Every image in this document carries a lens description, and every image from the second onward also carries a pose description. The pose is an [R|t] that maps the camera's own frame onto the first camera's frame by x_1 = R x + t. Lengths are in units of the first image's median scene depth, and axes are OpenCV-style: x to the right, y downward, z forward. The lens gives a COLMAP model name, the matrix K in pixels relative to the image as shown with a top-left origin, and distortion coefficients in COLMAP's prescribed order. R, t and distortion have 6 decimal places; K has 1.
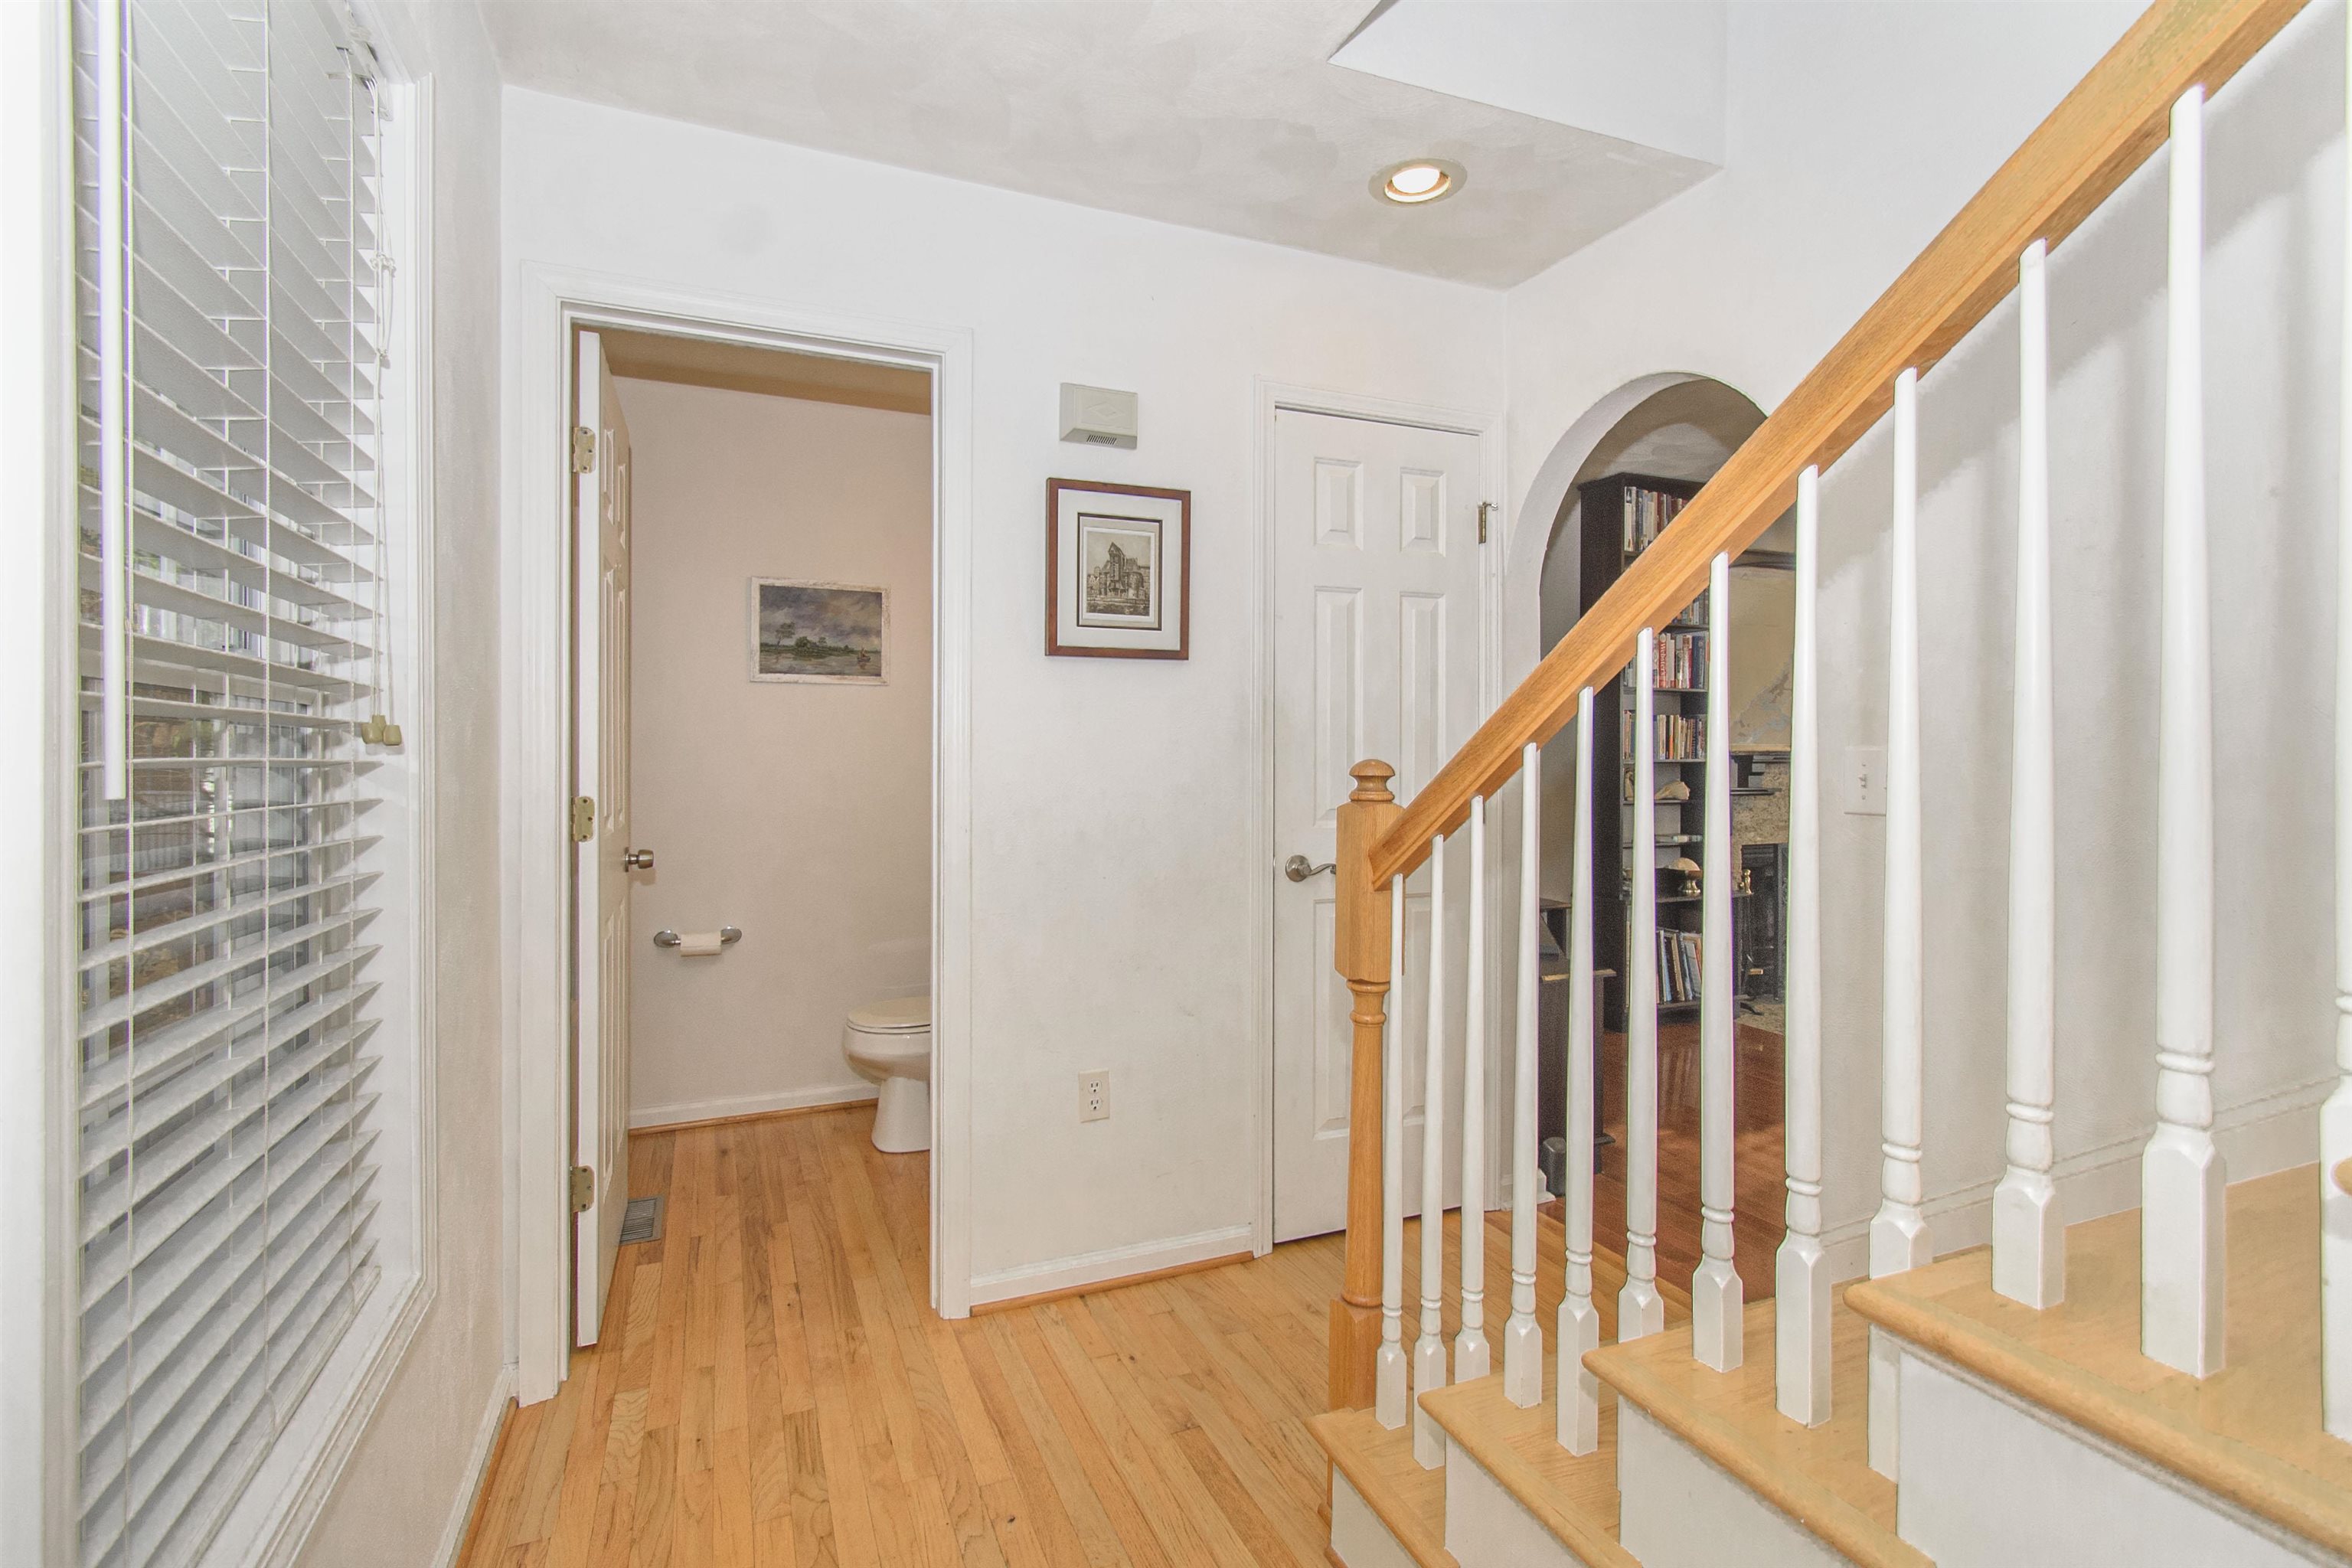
lens RADIAL K [[1056.1, 0, 1170.0], [0, 1056.1, 777.7], [0, 0, 1]] dist [0.003086, 0.000847]
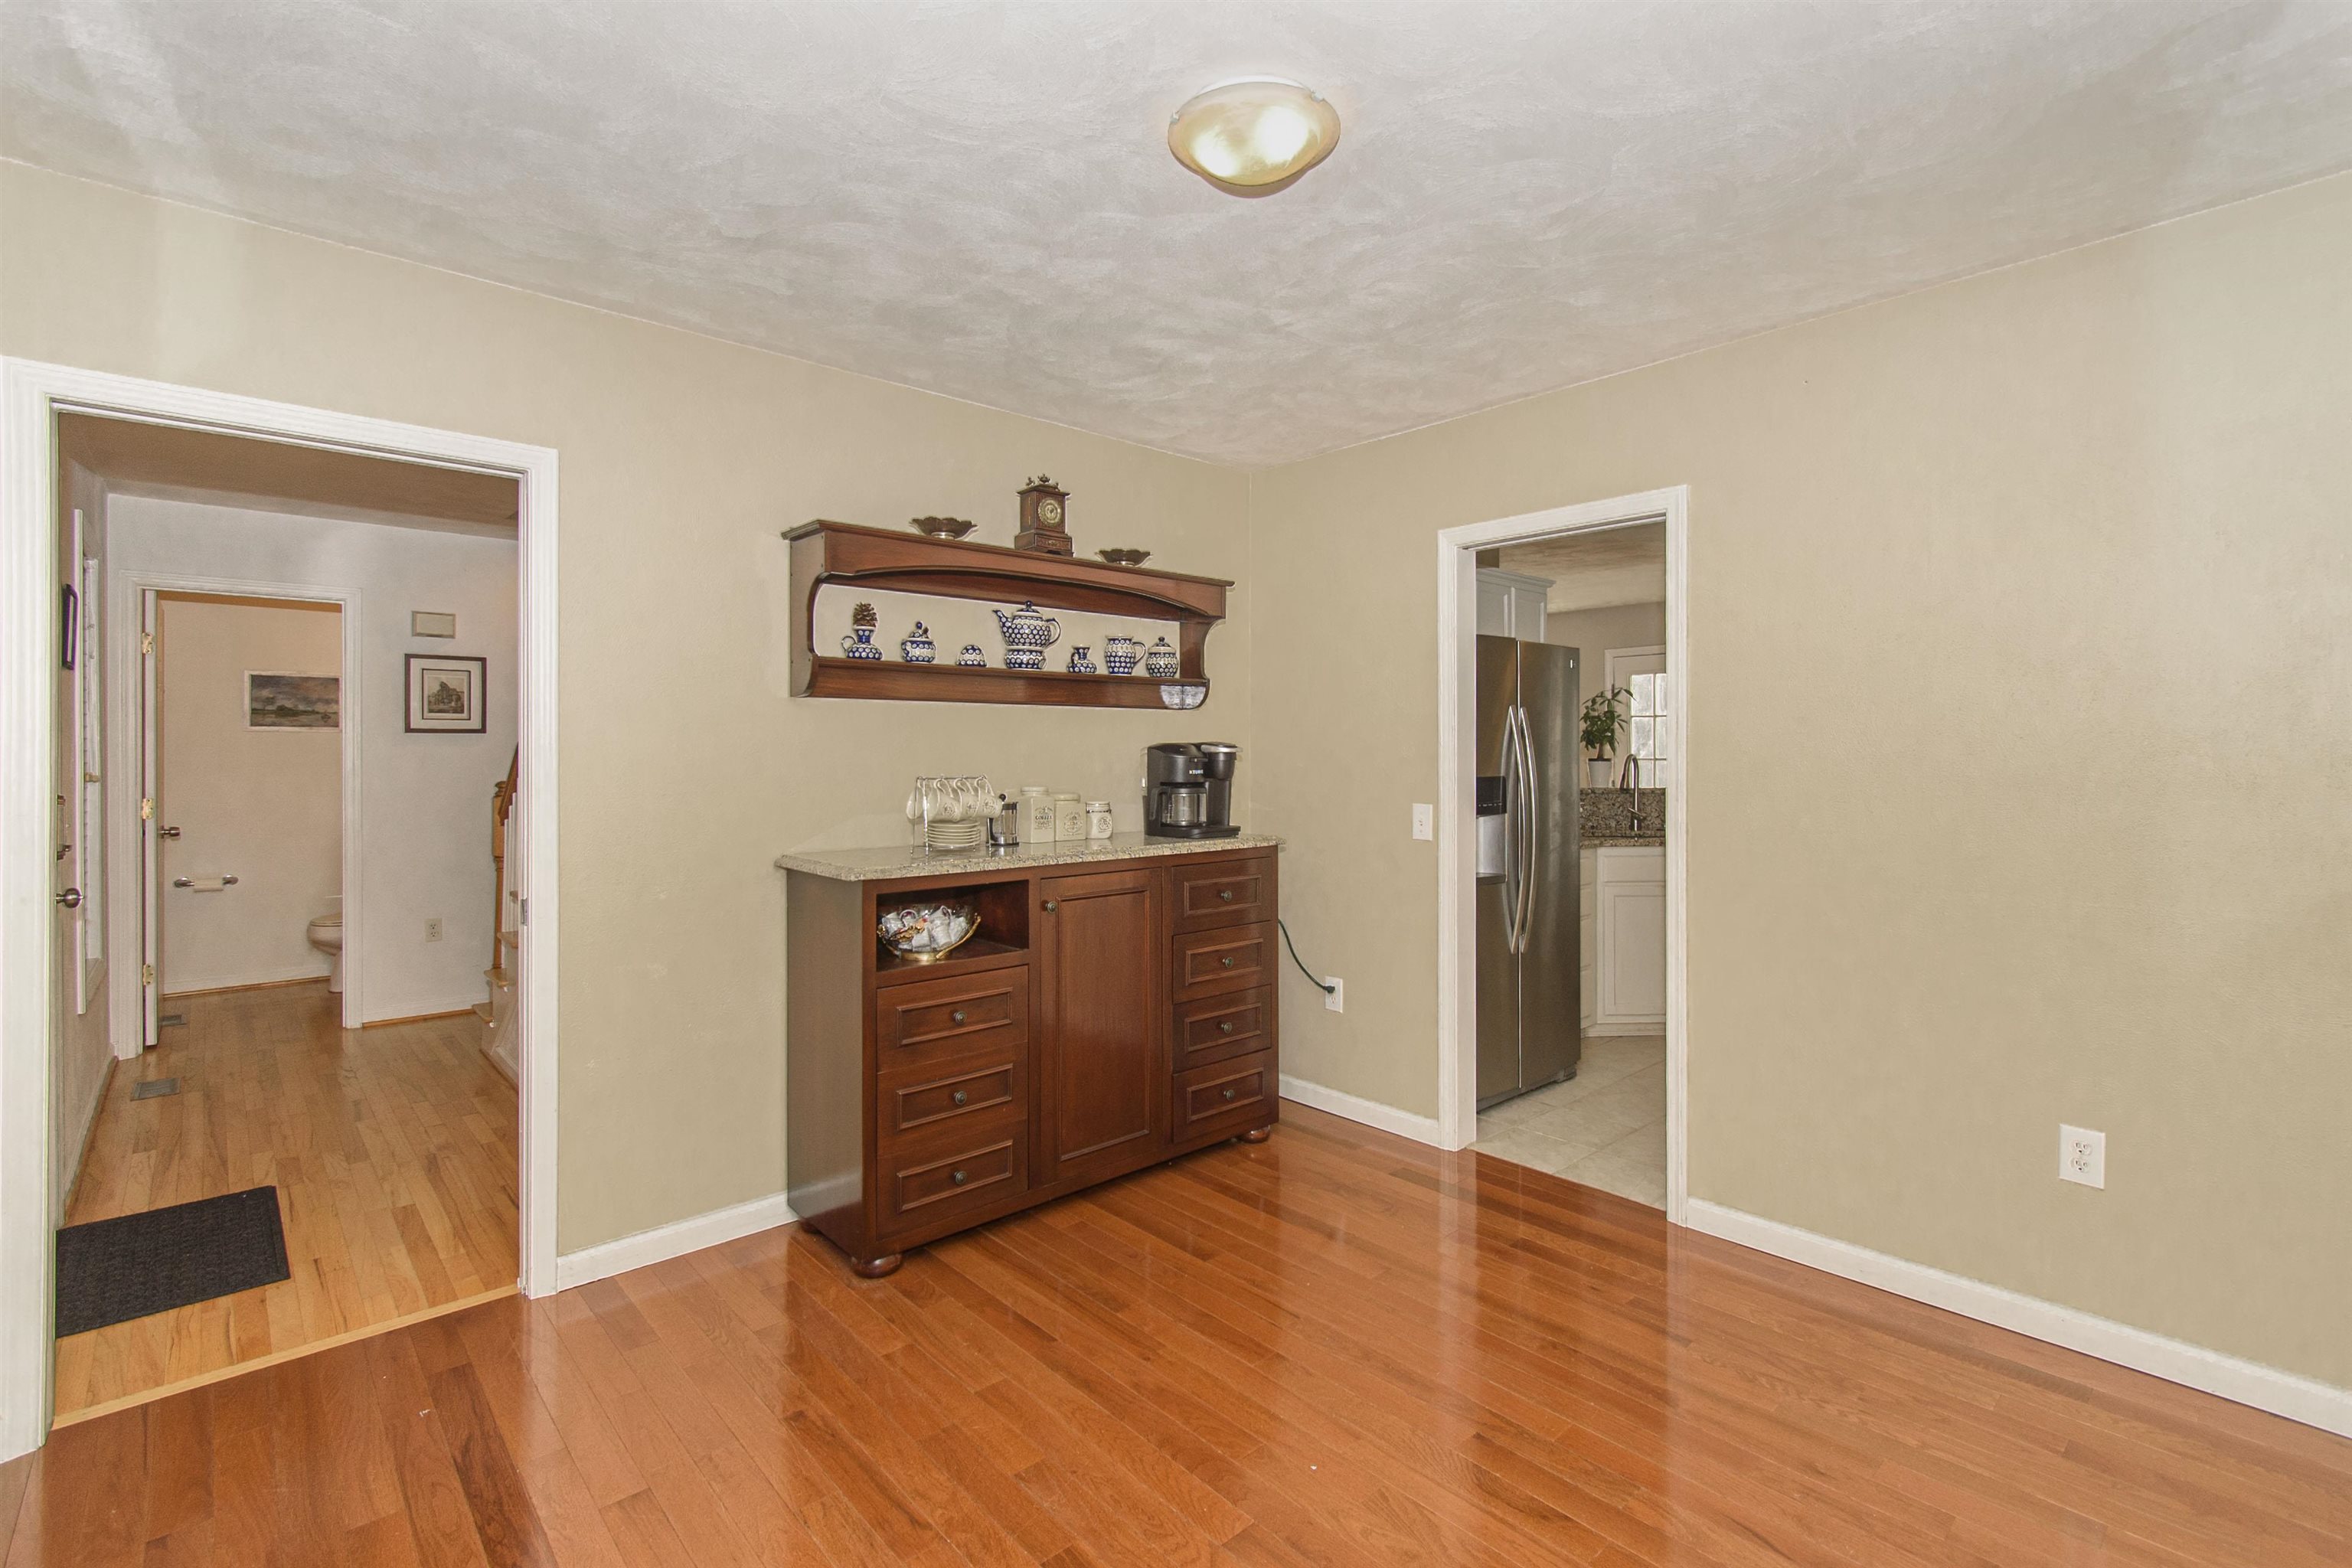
lens RADIAL K [[1056.1, 0, 1170.0], [0, 1056.1, 777.7], [0, 0, 1]] dist [0.003086, 0.000847]
pose [[0.945705, -0.004882, 0.324988, 0.654899], [0.004849, 0.999988, 0.000910, -0.013972], [-0.324989, 0.000716, 0.945718, -1.566662]]
